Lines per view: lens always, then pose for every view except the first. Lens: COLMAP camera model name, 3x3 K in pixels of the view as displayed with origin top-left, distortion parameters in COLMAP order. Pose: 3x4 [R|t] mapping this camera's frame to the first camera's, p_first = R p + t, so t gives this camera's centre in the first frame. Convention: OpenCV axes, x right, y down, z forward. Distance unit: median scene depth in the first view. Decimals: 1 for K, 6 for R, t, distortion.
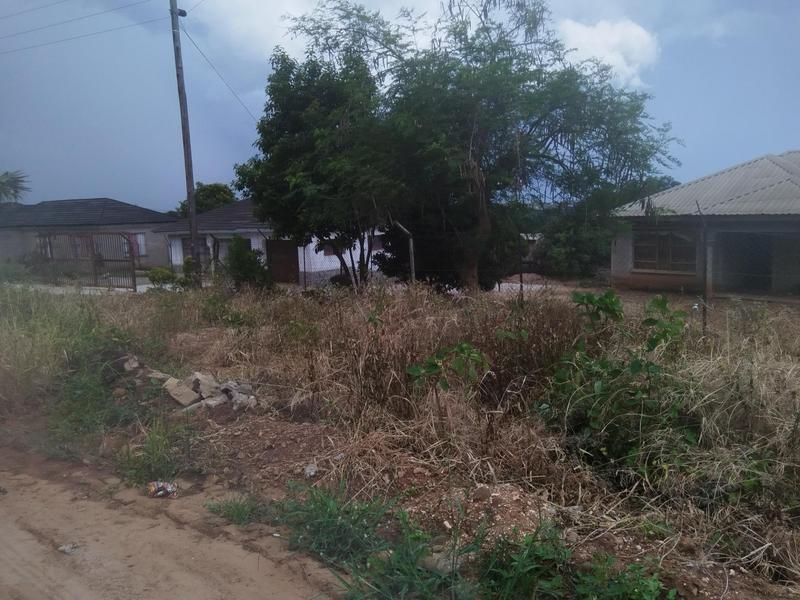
lens RADIAL K [[619.1, 0, 400.4], [0, 619.1, 306.6], [0, 0, 1]] dist [-0.000959, -0.009262]
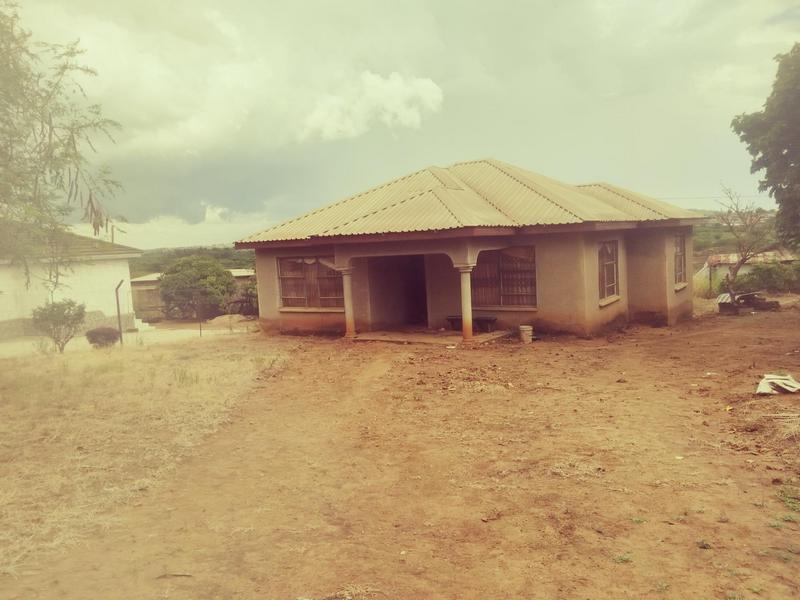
lens RADIAL K [[619.1, 0, 400.4], [0, 619.1, 306.6], [0, 0, 1]] dist [-0.000959, -0.009262]
pose [[0.951564, -0.053465, 0.302765, 0.402951], [0.070960, 0.996368, -0.047073, -0.020267], [-0.299149, 0.066278, 0.951902, 0.289293]]
